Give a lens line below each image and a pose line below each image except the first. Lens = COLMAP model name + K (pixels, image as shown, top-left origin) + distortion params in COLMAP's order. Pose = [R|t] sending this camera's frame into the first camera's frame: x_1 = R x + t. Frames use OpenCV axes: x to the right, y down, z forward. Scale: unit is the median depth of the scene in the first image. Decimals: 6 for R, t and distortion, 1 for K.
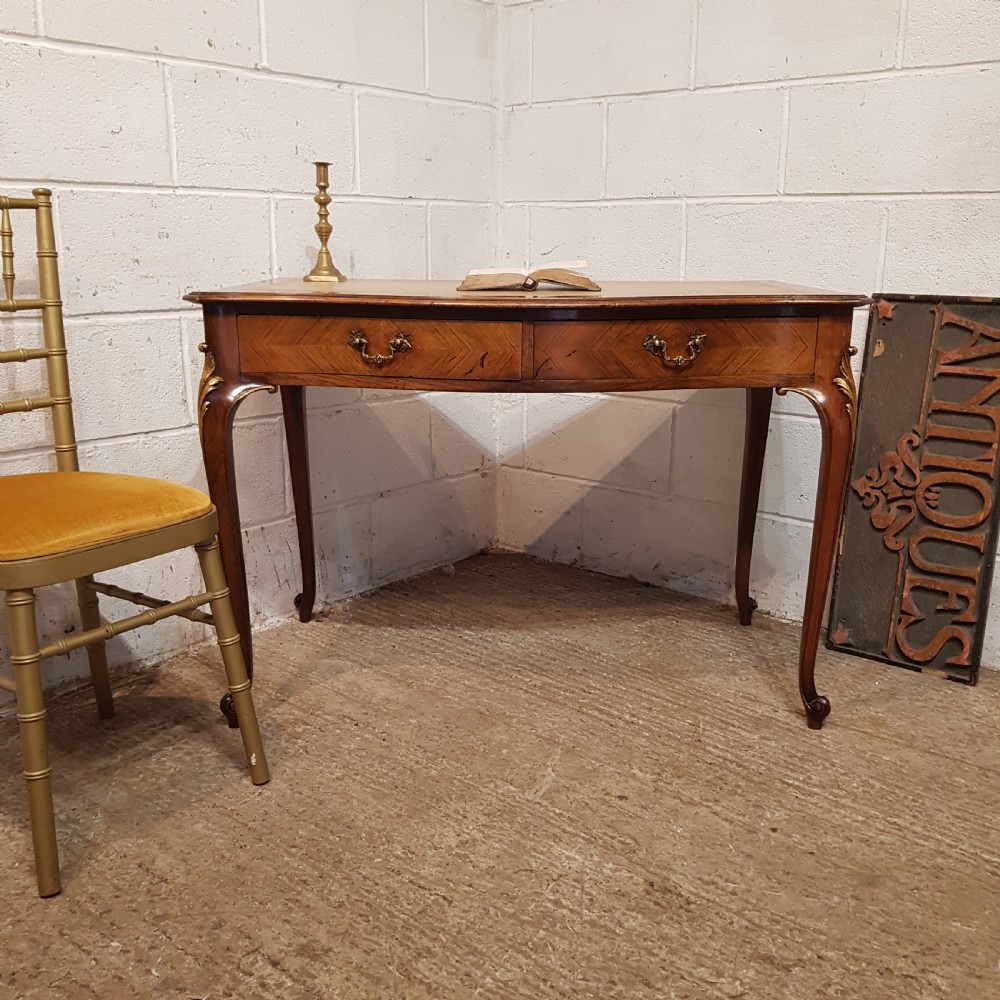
lens RADIAL K [[1038.9, 0, 520.9], [0, 1038.9, 489.4], [0, 0, 1]] dist [0.132903, -0.277998]
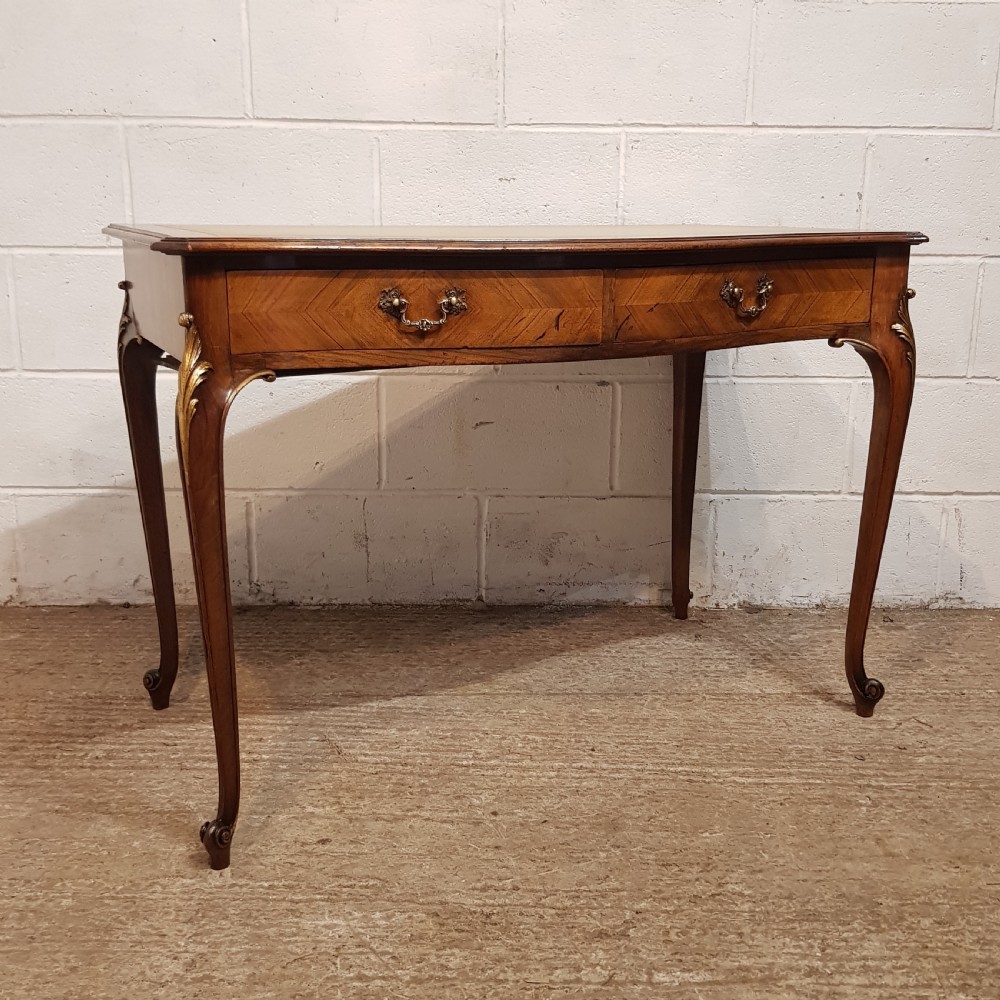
lens RADIAL K [[1196.3, 0, 514.8], [0, 1196.3, 483.2], [0, 0, 1]] dist [0.124606, -0.267826]
pose [[0.768794, -0.153624, 0.620770, -0.294136], [0.148232, 0.987088, 0.060699, -0.017782], [-0.622080, 0.045353, 0.781639, 0.130717]]
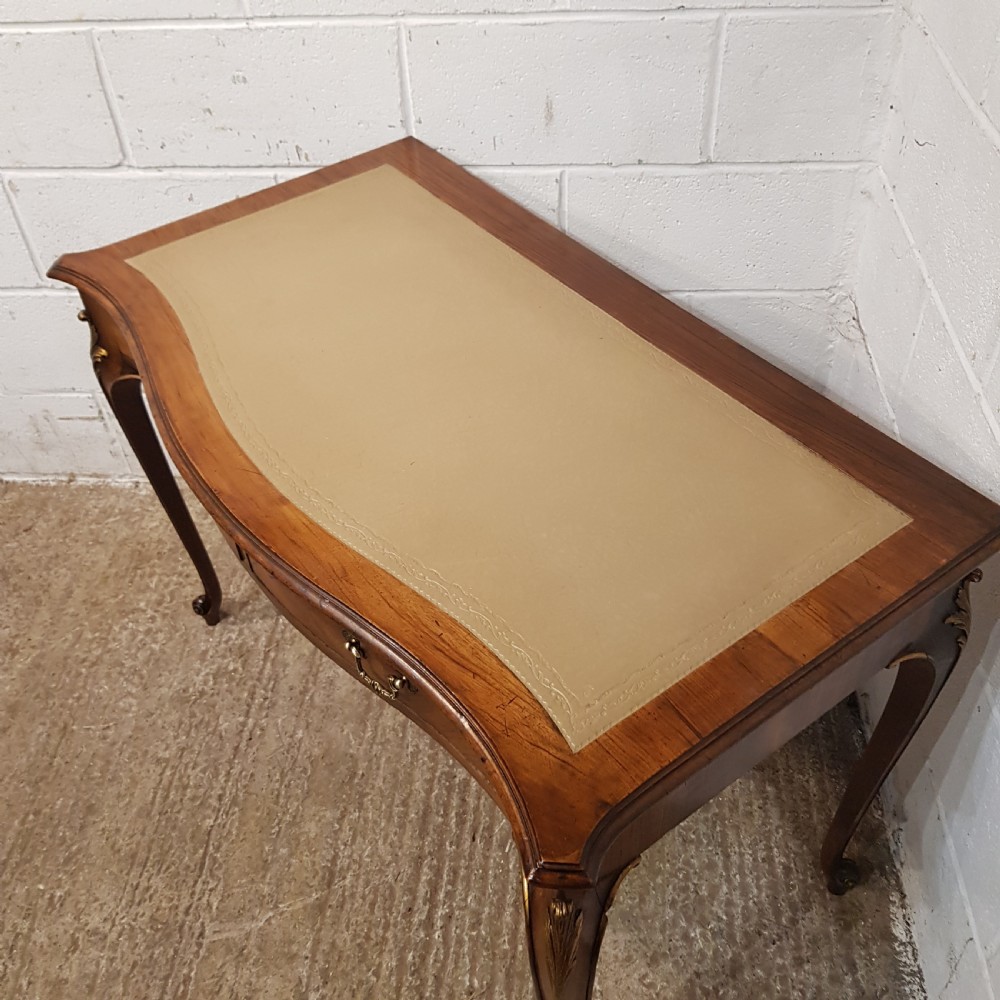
lens RADIAL K [[1061.2, 0, 498.3], [0, 1061.2, 478.3], [0, 0, 1]] dist [0.078670, -0.138470]
pose [[0.587011, 0.535450, -0.607216, 0.453761], [-0.138560, 0.805421, 0.576280, -0.530341], [0.797634, -0.254147, 0.546983, 0.695451]]
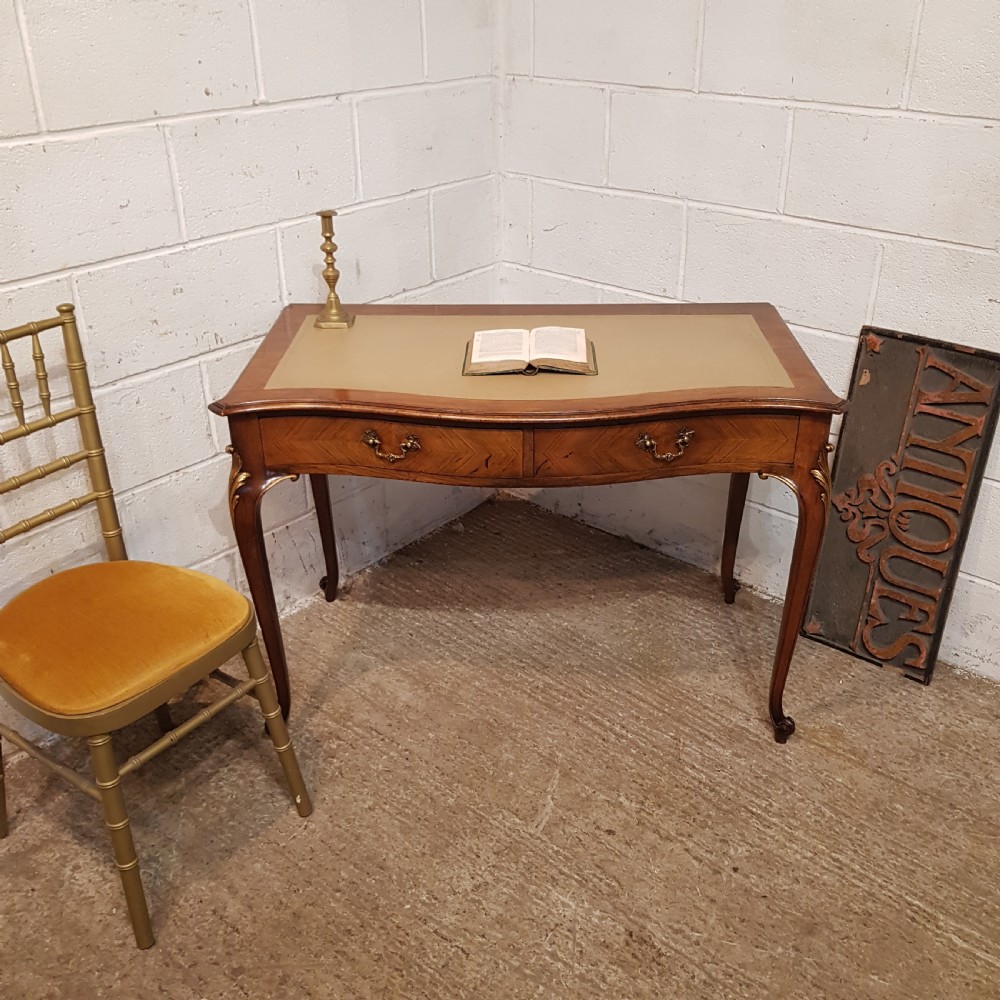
lens RADIAL K [[1041.1, 0, 514.5], [0, 1041.1, 485.8], [0, 0, 1]] dist [0.136549, -0.293985]
pose [[0.999875, -0.005601, -0.014793, 0.007306], [0.009015, 0.970243, 0.241966, -0.329168], [0.012998, -0.242069, 0.970172, -0.054344]]
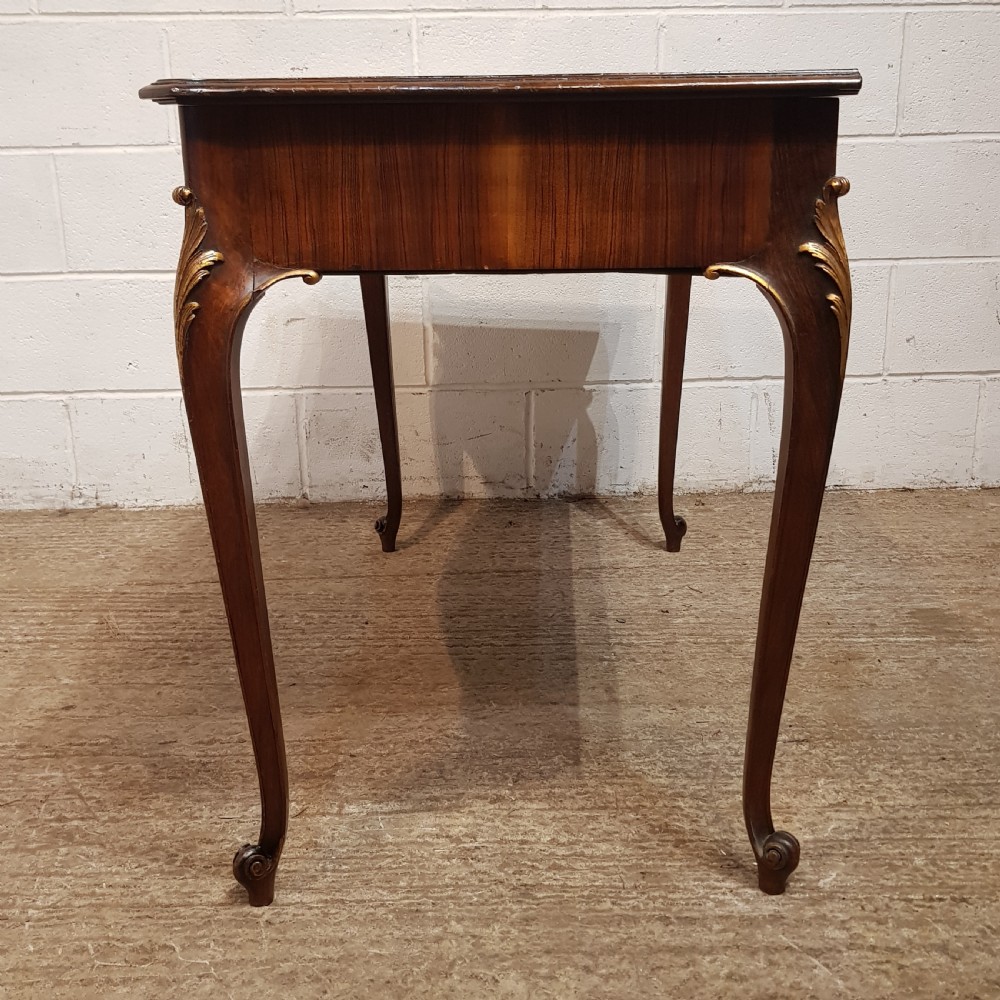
lens RADIAL K [[1194.9, 0, 510.7], [0, 1194.9, 491.1], [0, 0, 1]] dist [0.140463, -0.331495]
pose [[0.758370, -0.206682, 0.618188, -0.176935], [0.175059, 0.978136, 0.112270, 0.065571], [-0.627876, 0.023077, 0.777971, 0.006975]]
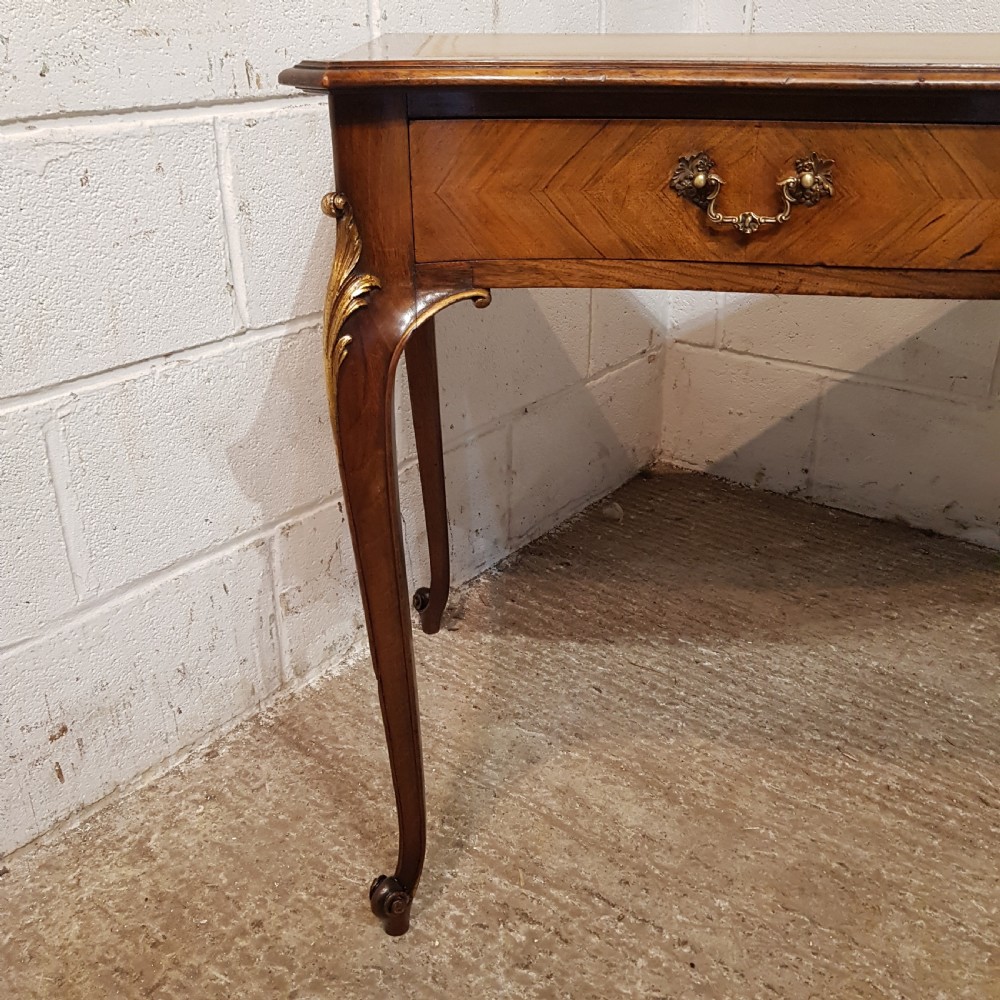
lens RADIAL K [[1040.5, 0, 507.3], [0, 1040.5, 489.9], [0, 0, 1]] dist [0.149438, -0.348943]
pose [[0.999095, -0.025710, 0.033884, -0.229909], [0.018625, 0.980643, 0.194918, -0.096053], [-0.038240, -0.194110, 0.980234, 0.522463]]
